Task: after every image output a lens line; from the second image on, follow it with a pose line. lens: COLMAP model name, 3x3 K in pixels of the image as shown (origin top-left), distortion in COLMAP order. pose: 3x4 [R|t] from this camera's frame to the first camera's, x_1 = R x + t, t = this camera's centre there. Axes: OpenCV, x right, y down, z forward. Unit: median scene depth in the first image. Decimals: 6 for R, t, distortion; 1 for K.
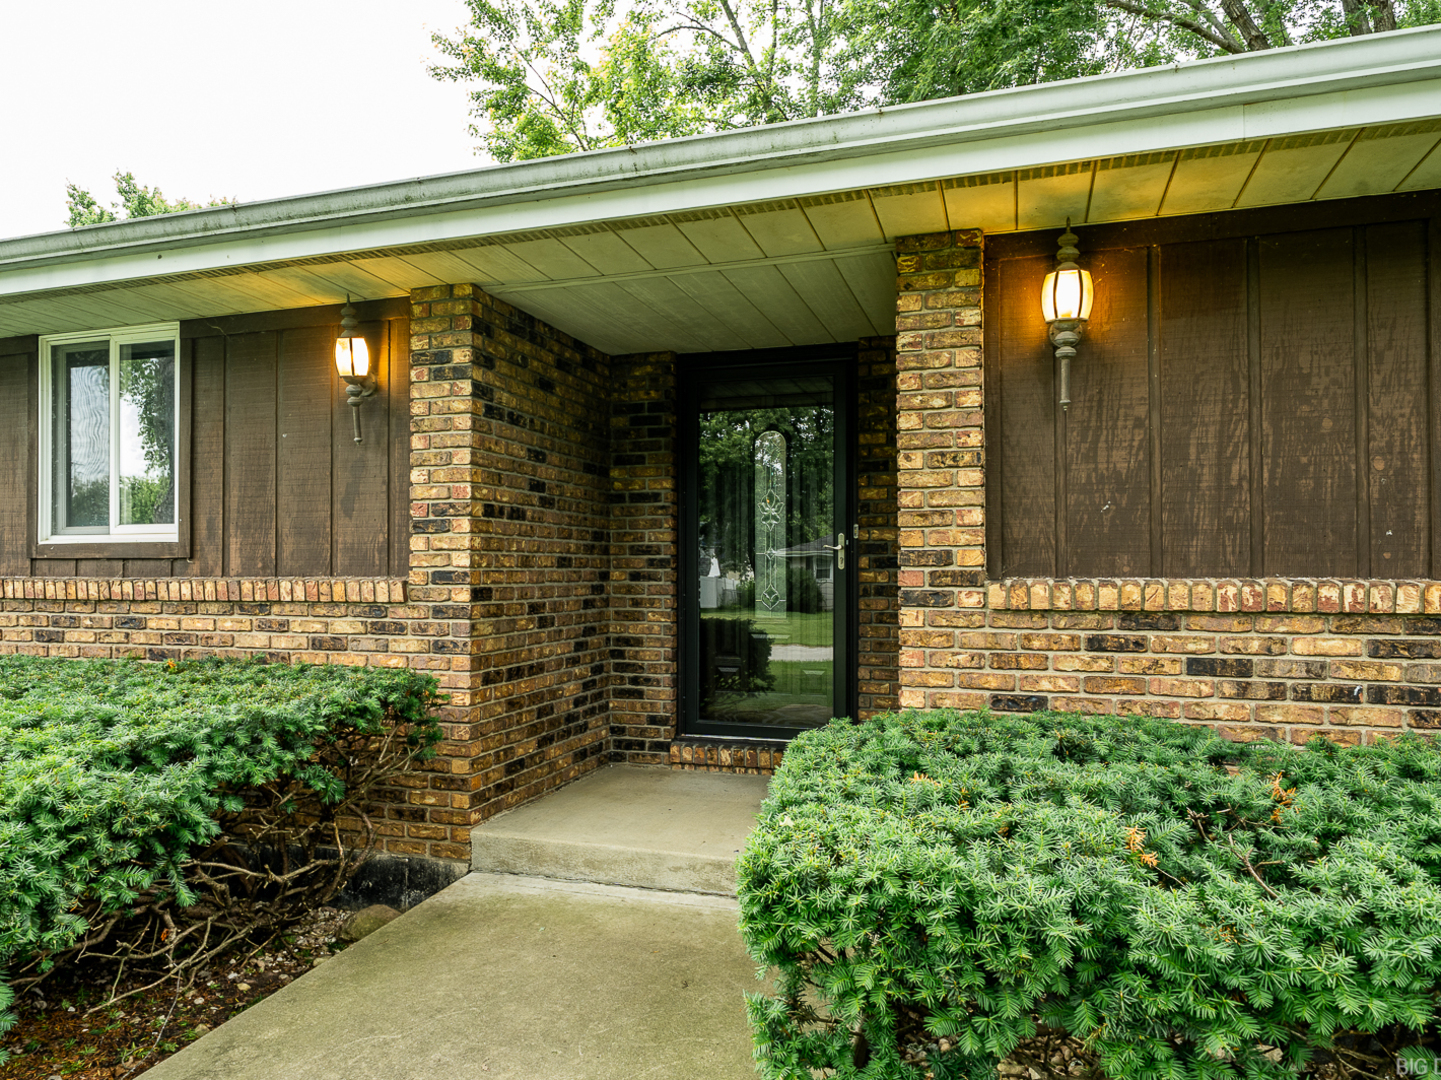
lens RADIAL K [[1045.4, 0, 653.5], [0, 1045.4, 548.2], [0, 0, 1]] dist [-0.008563, -0.000950]
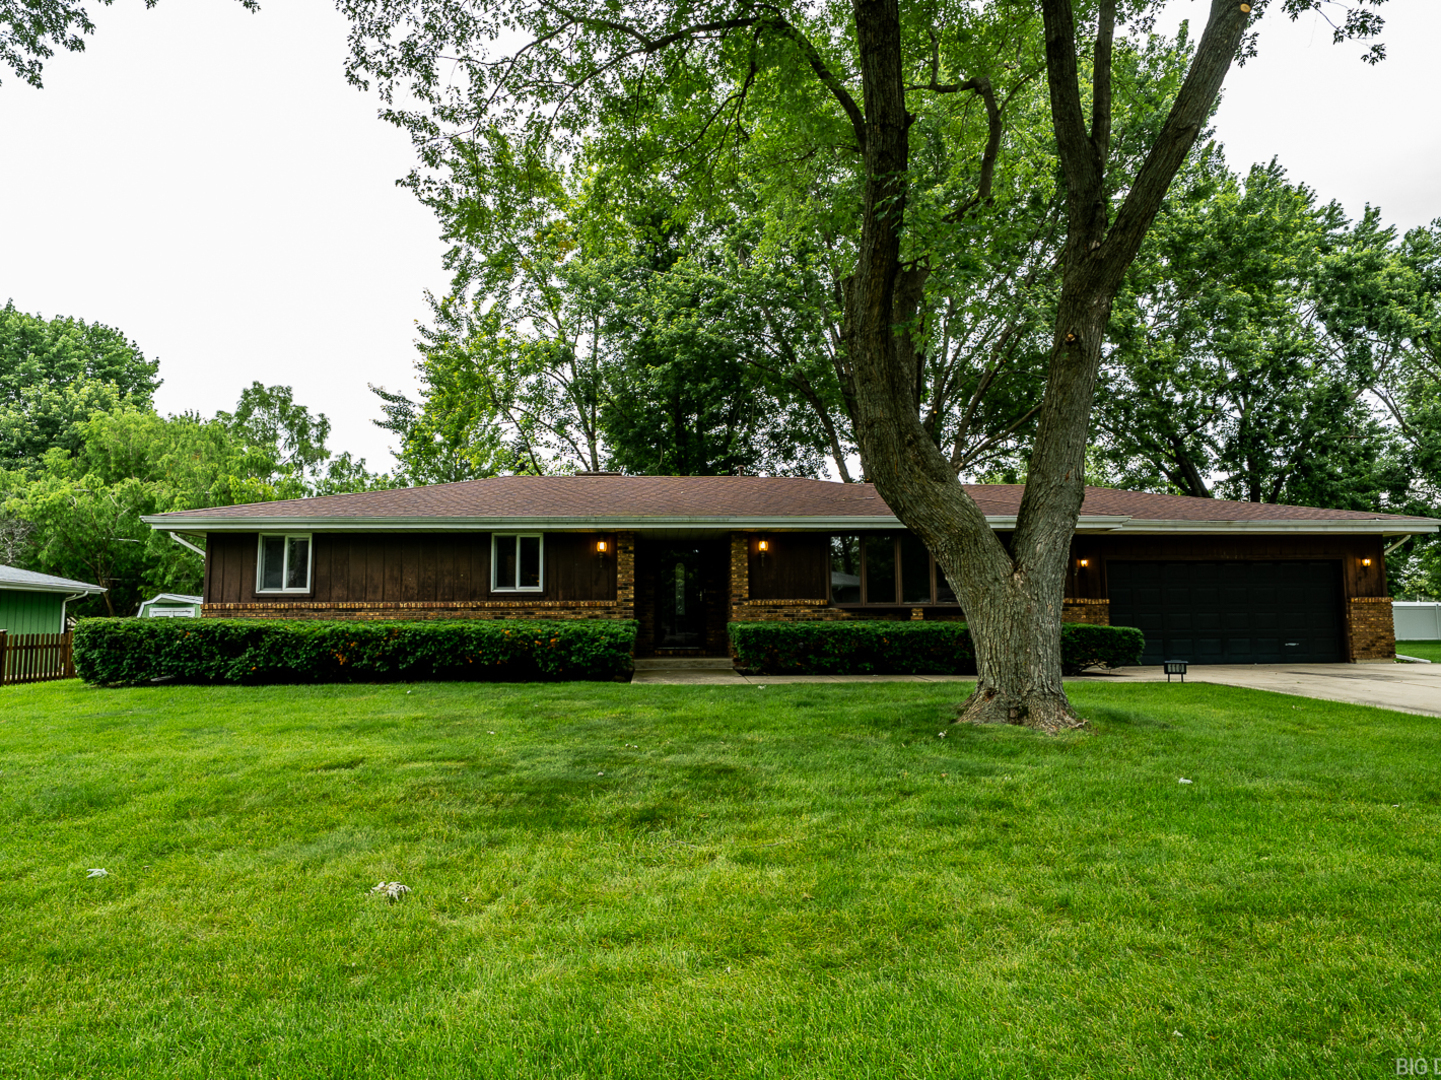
lens RADIAL K [[768.0, 0, 720.5], [0, 768.0, 540.0], [0, 0, 1]] dist [-0.000822, 0.000133]
pose [[0.920495, 0.037028, 0.388996, -1.064744], [-0.001138, 0.995750, -0.092092, 0.070507], [-0.390752, 0.084328, 0.916625, -2.007312]]
